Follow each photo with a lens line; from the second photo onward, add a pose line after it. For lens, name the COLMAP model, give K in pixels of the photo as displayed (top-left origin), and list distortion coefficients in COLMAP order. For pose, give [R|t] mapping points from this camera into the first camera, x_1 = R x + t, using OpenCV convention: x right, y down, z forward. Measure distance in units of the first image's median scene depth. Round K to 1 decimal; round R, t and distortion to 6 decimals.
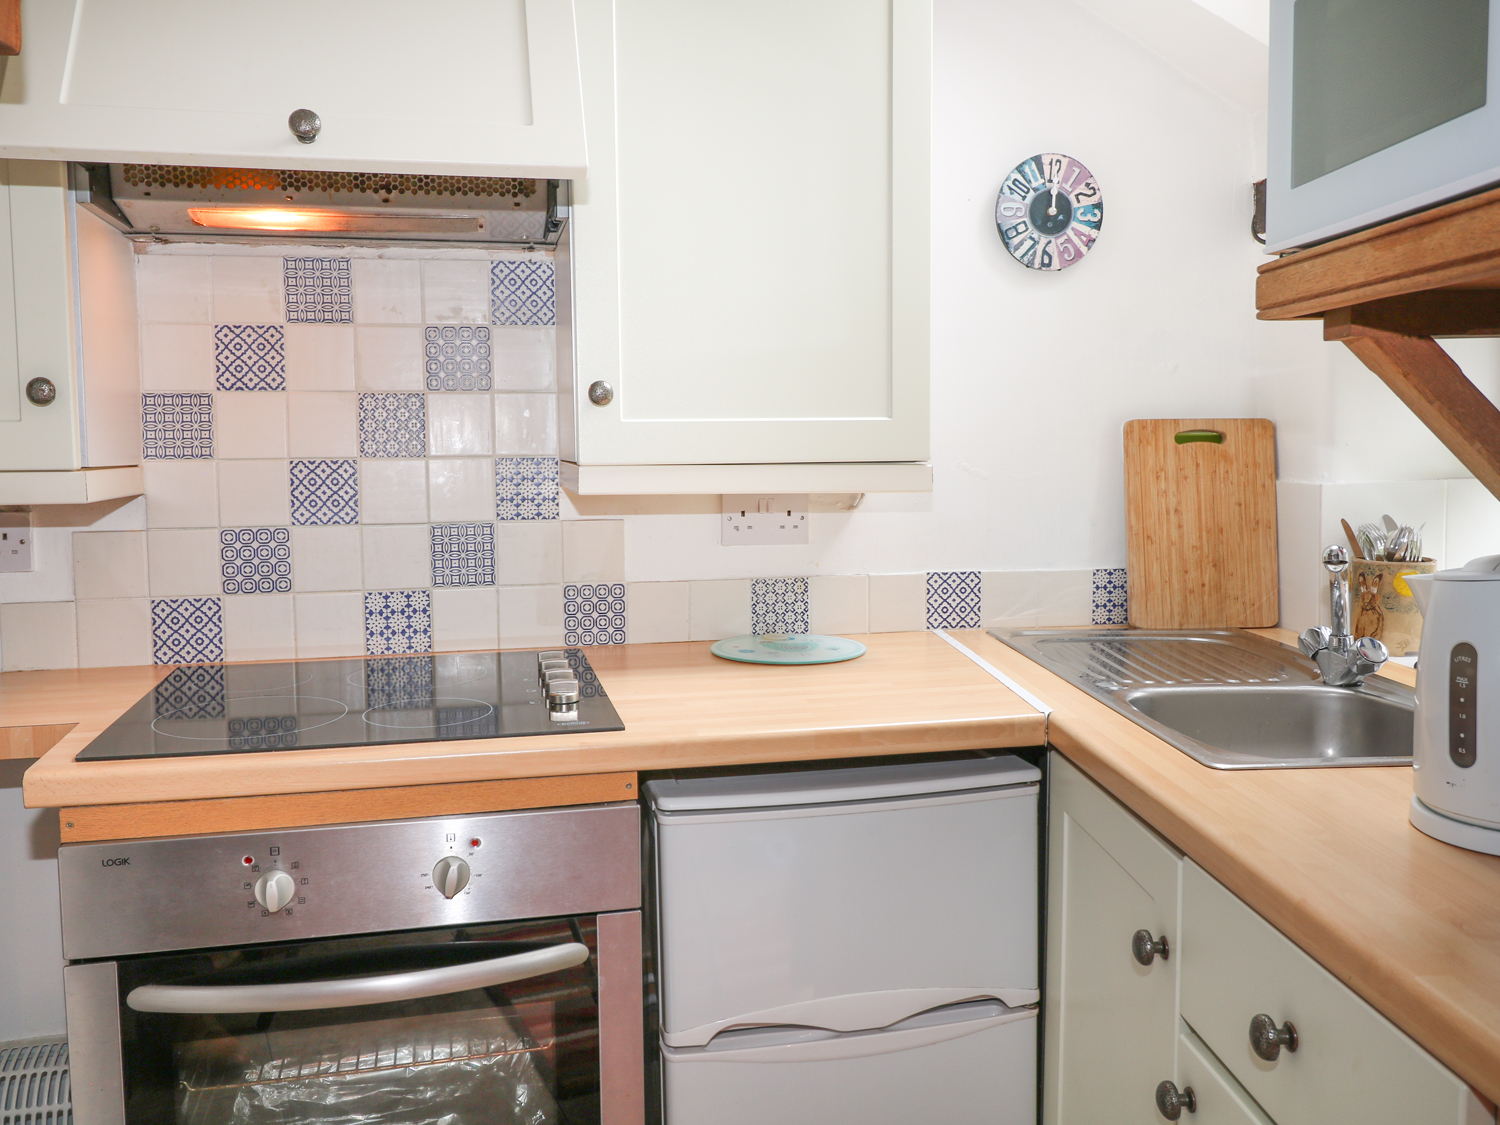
lens RADIAL K [[1266.9, 0, 612.4], [0, 1266.9, 561.9], [0, 0, 1]] dist [0.014543, -0.000692]
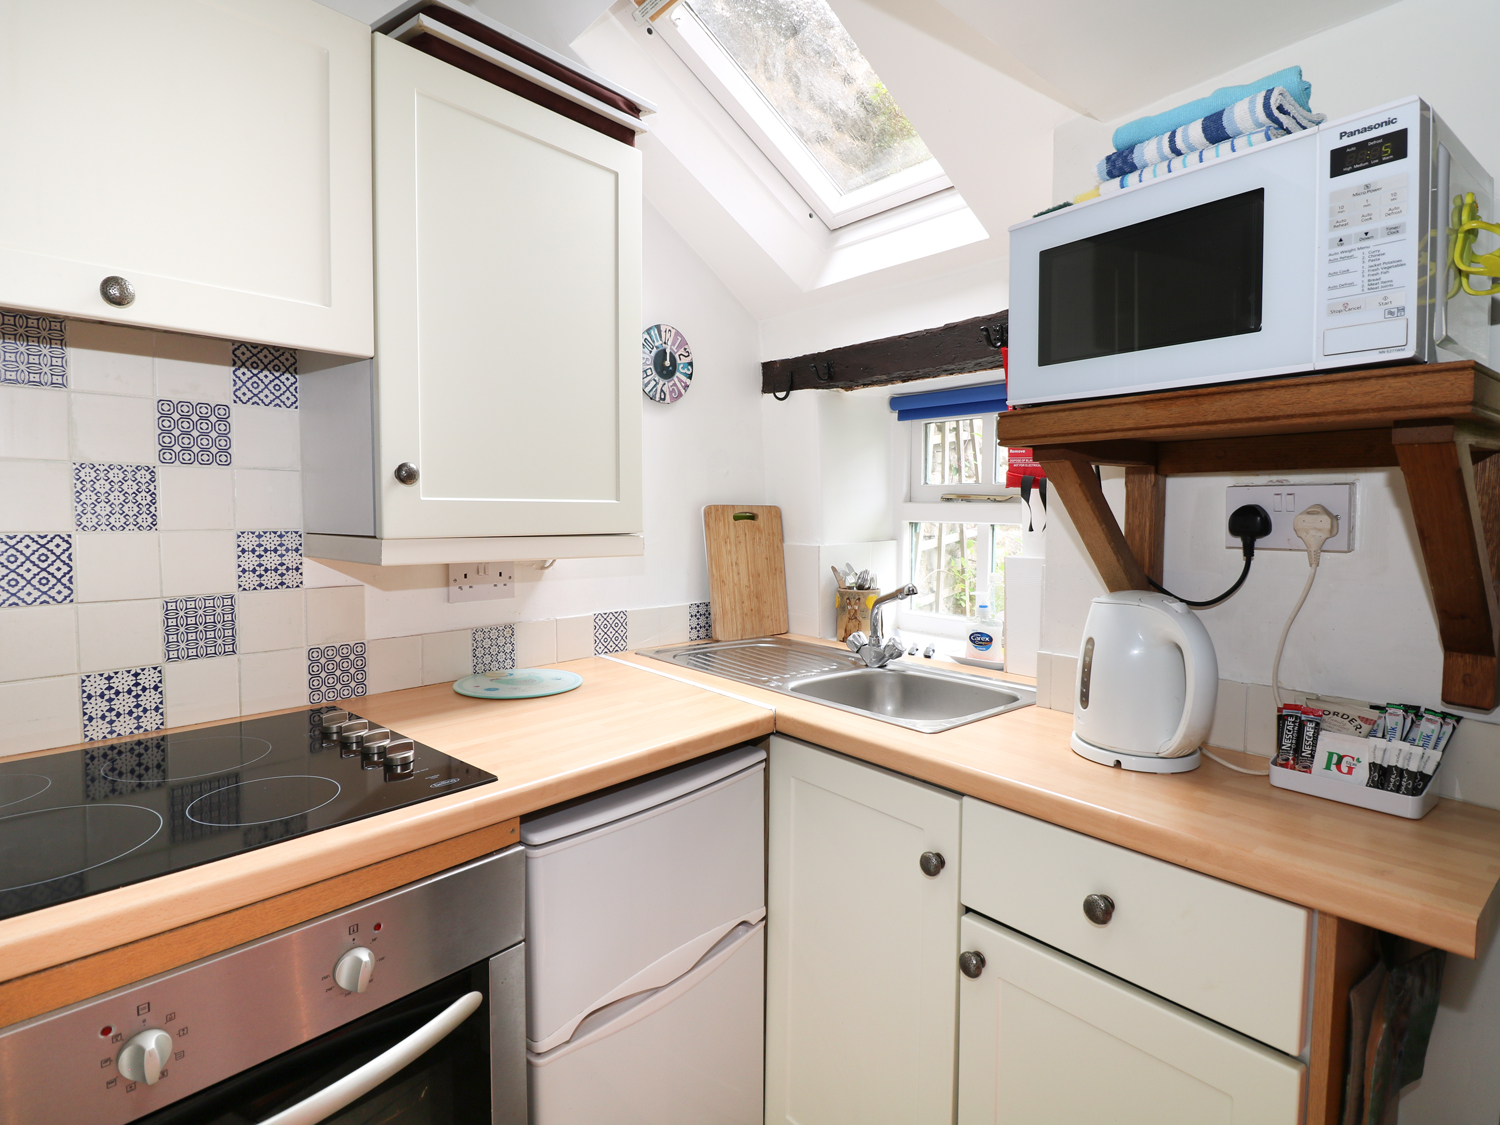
lens RADIAL K [[829.1, 0, 746.9], [0, 829.1, 545.9], [0, 0, 1]] dist [-0.000012, -0.015446]
pose [[0.768879, -0.014511, 0.639230, -0.201854], [0.051596, 0.997890, -0.039409, -0.021684], [-0.637309, 0.063282, 0.768005, 0.214129]]
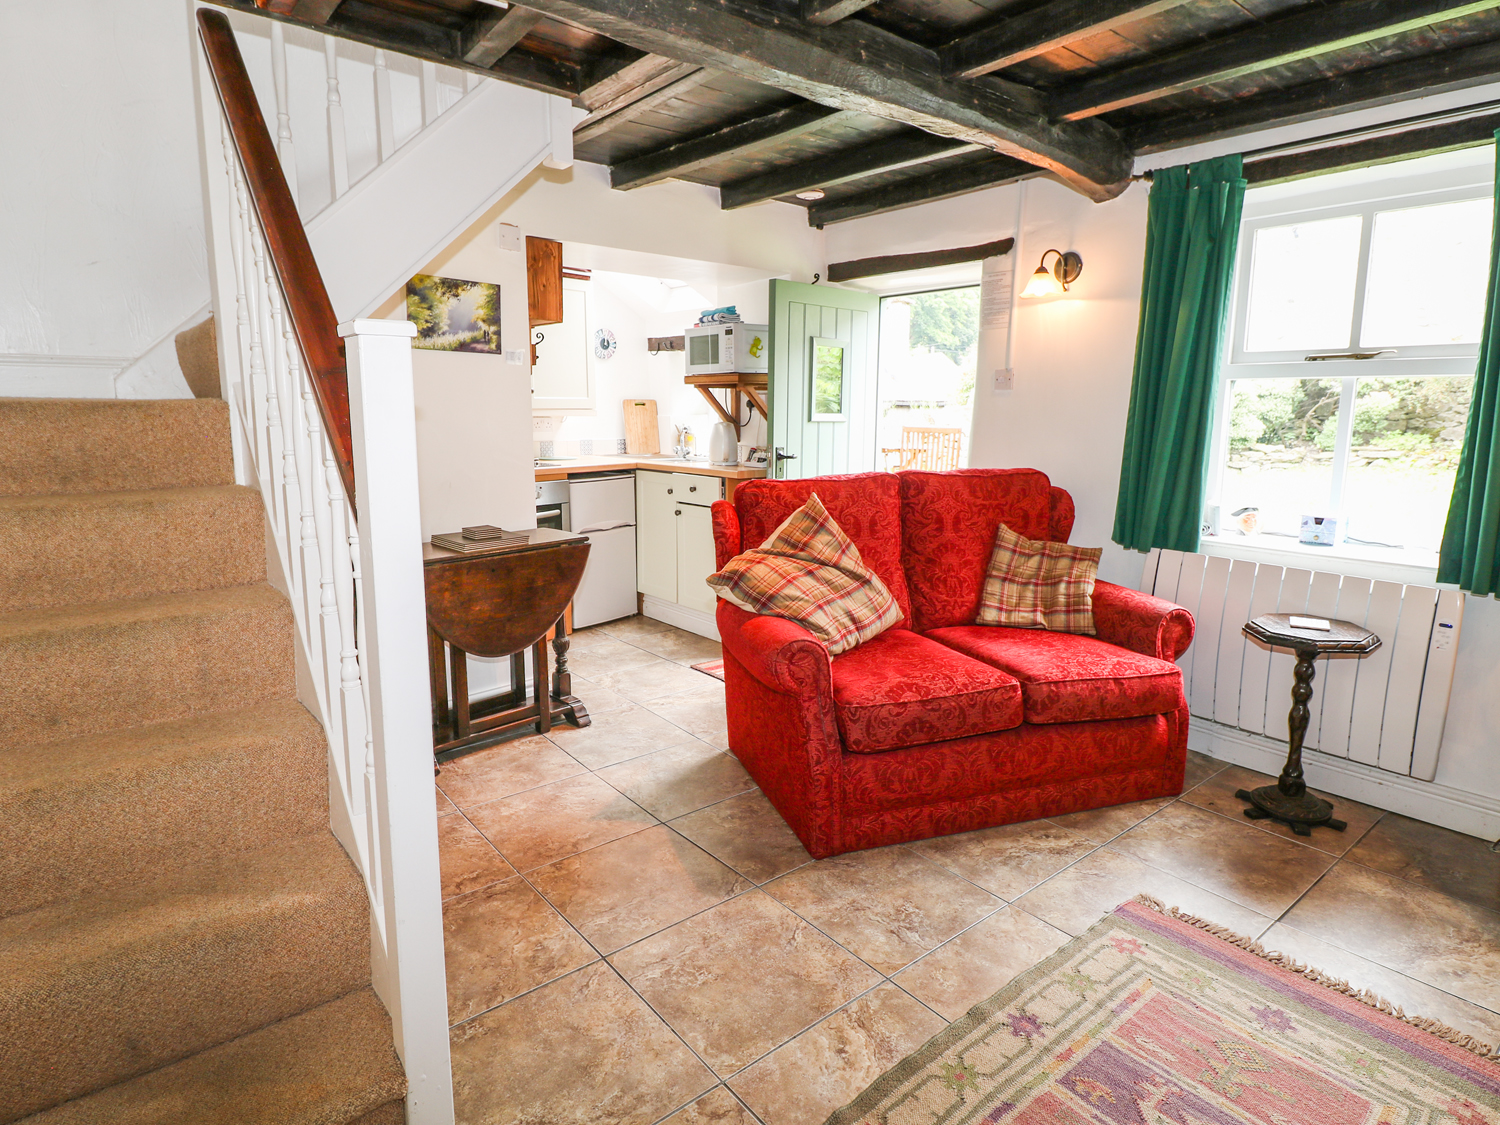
lens RADIAL K [[829.1, 0, 746.9], [0, 829.1, 545.9], [0, 0, 1]] dist [-0.000012, -0.015446]
pose [[0.744397, -0.098447, 0.660441, -1.040102], [0.054319, 0.994722, 0.087052, 0.133588], [-0.665525, -0.028927, 0.745815, -1.153355]]
